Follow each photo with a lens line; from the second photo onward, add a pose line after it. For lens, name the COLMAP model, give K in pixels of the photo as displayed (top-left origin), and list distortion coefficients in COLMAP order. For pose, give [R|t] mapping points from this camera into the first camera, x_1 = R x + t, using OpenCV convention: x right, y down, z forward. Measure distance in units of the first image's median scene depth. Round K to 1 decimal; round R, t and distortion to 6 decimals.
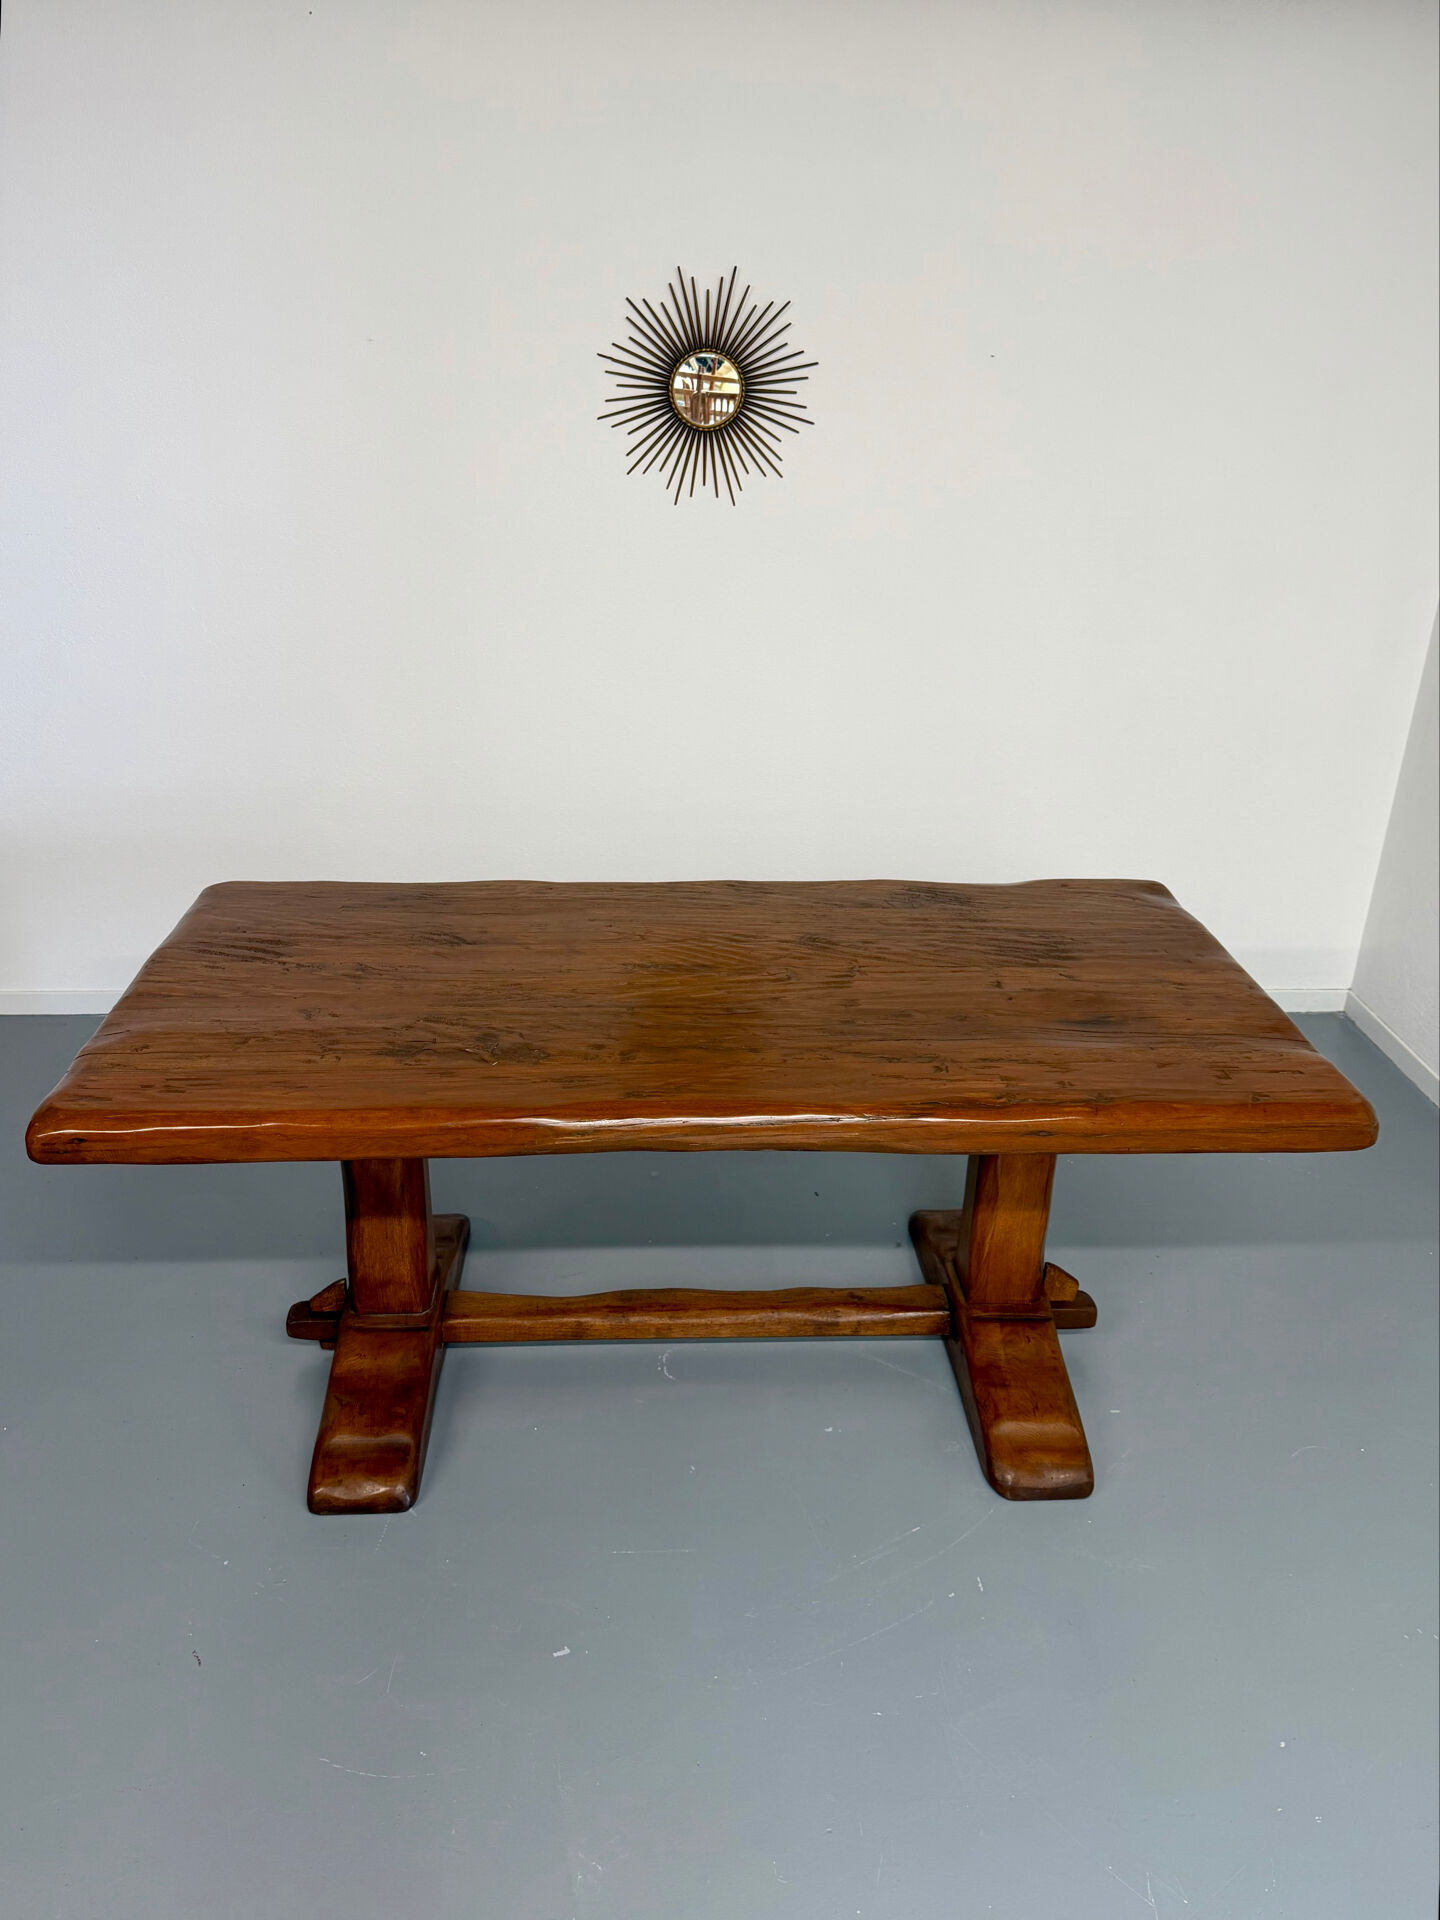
lens RADIAL K [[1416.6, 0, 720.0], [0, 1416.6, 955.1], [0, 0, 1]] dist [0.087284, -0.095374]
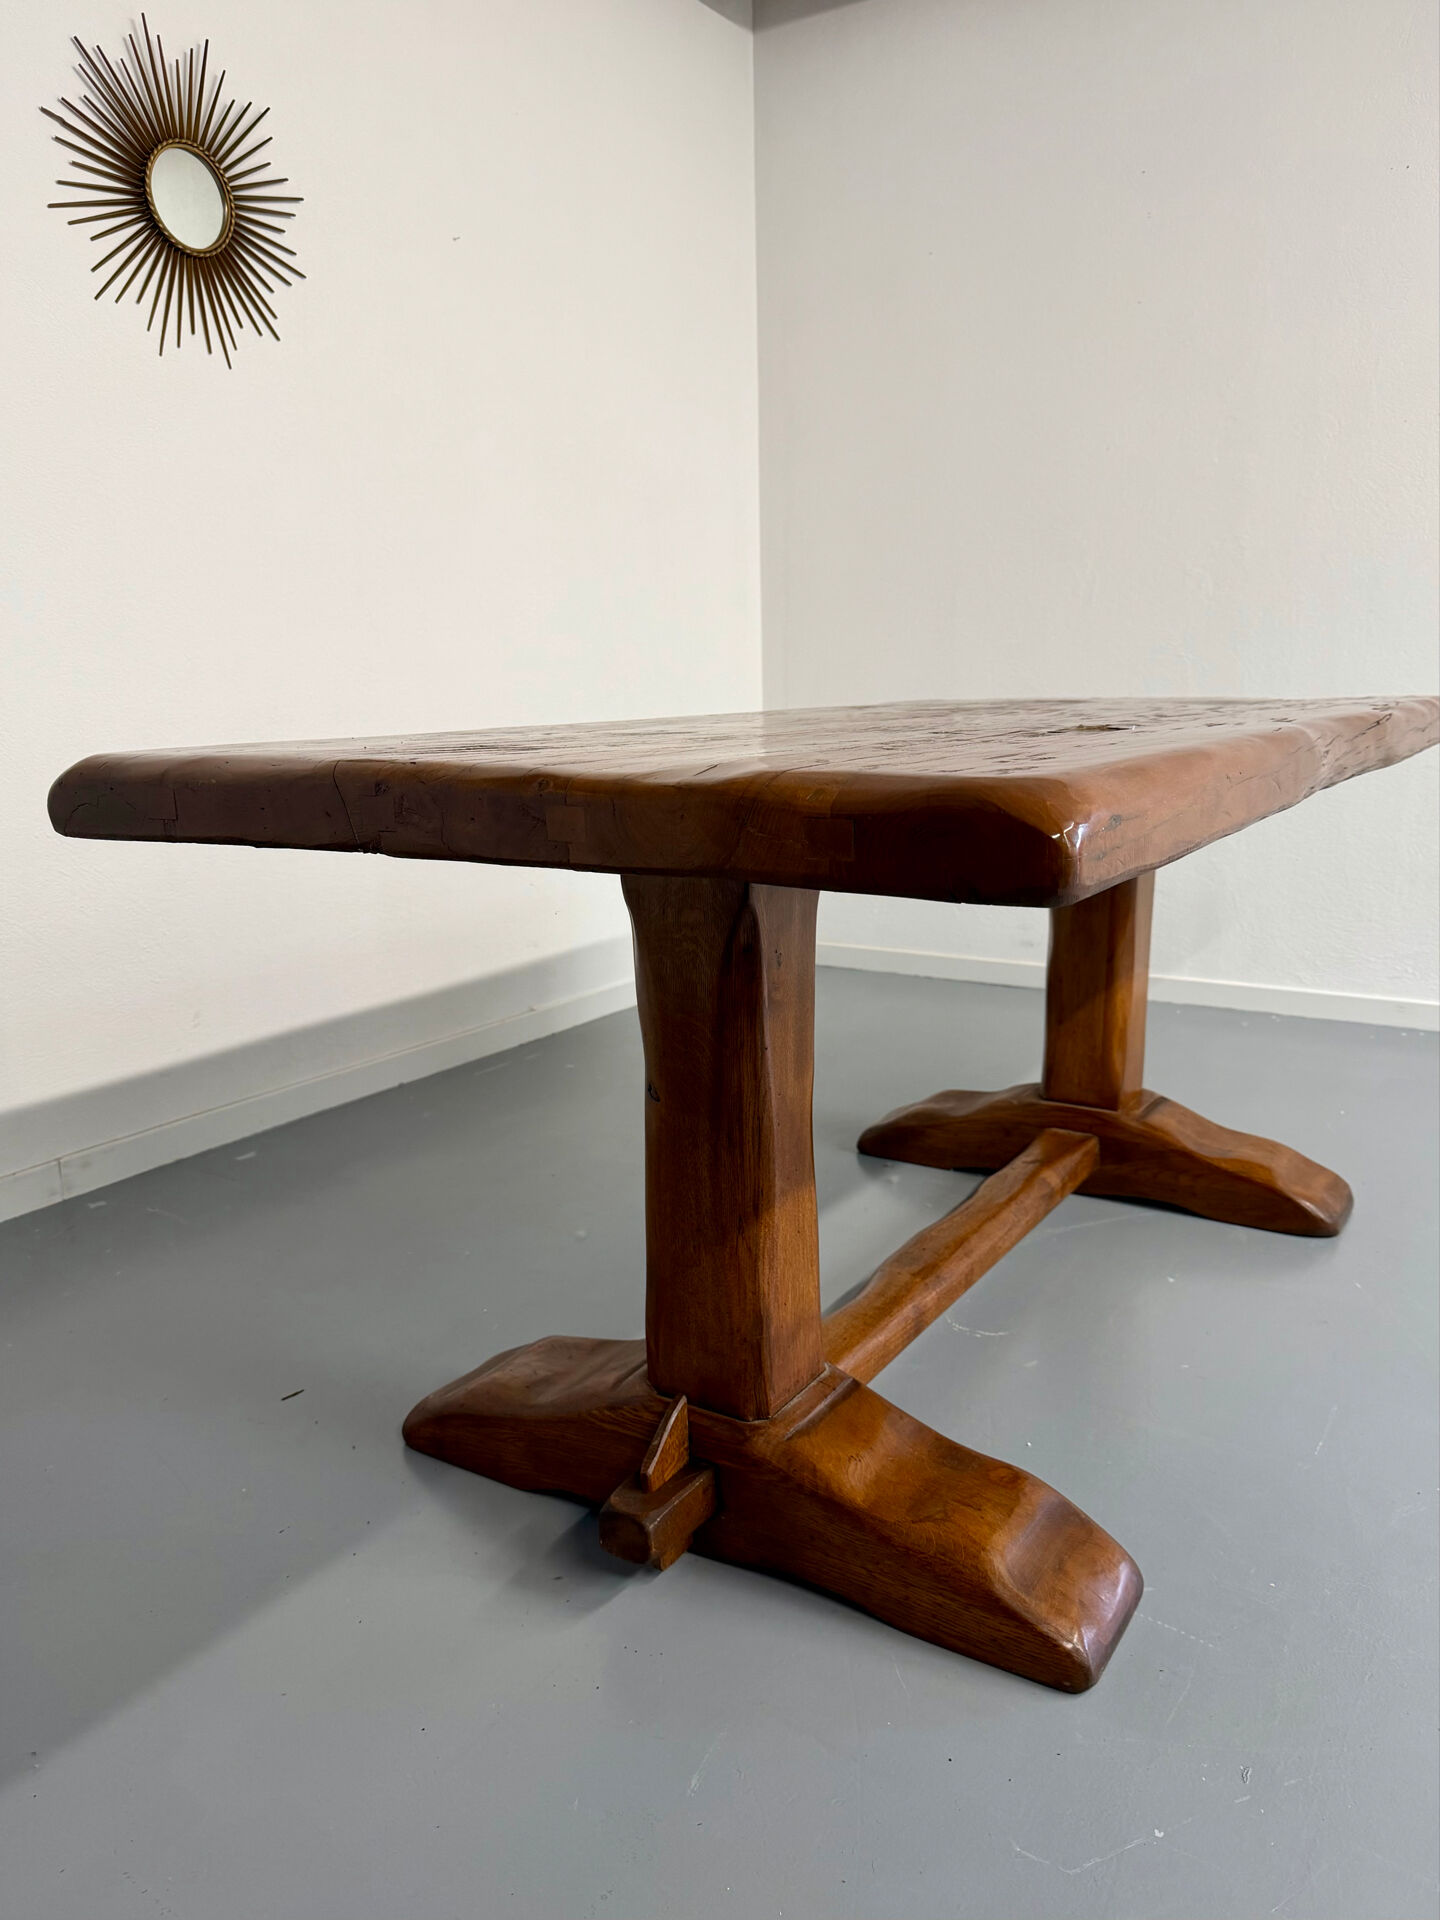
lens RADIAL K [[1450.9, 0, 717.4], [0, 1450.9, 928.7], [0, 0, 1]] dist [0.060385, -0.070834]
pose [[0.579209, -0.178052, 0.795496, -0.684399], [0.364082, 0.929620, -0.057019, 0.111100], [-0.729357, 0.322652, 0.603270, 0.655108]]
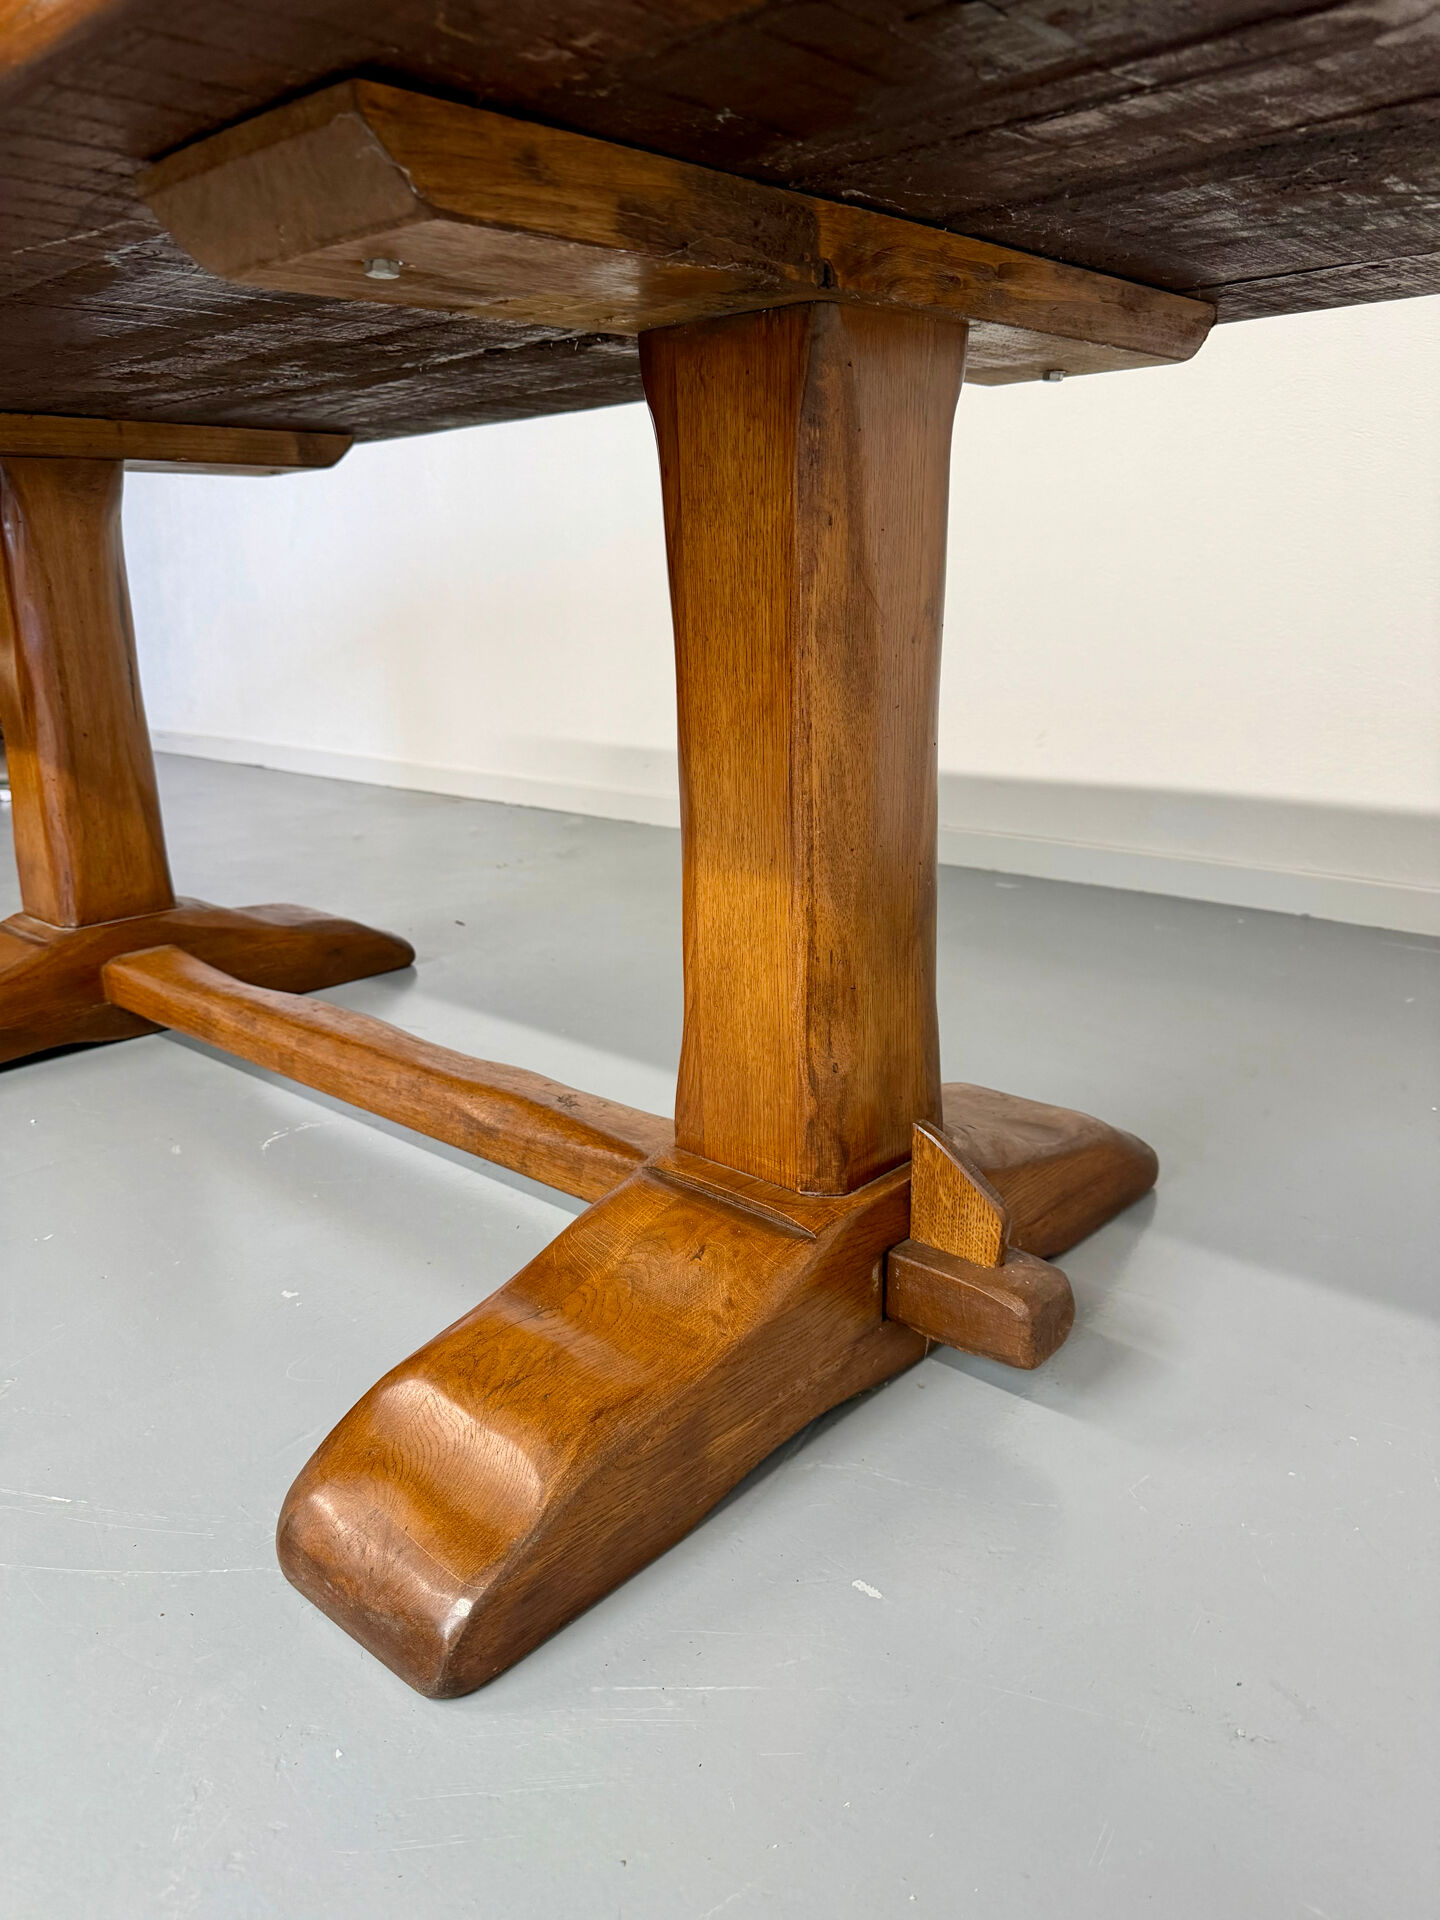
lens RADIAL K [[1361.6, 0, 705.7], [0, 1361.6, 927.6], [0, 0, 1]] dist [0.056746, -0.004629]
pose [[0.698330, 0.138584, -0.702232, 0.457976], [-0.257310, 0.964099, -0.065618, 0.223919], [0.667927, 0.226514, 0.708918, 0.781889]]
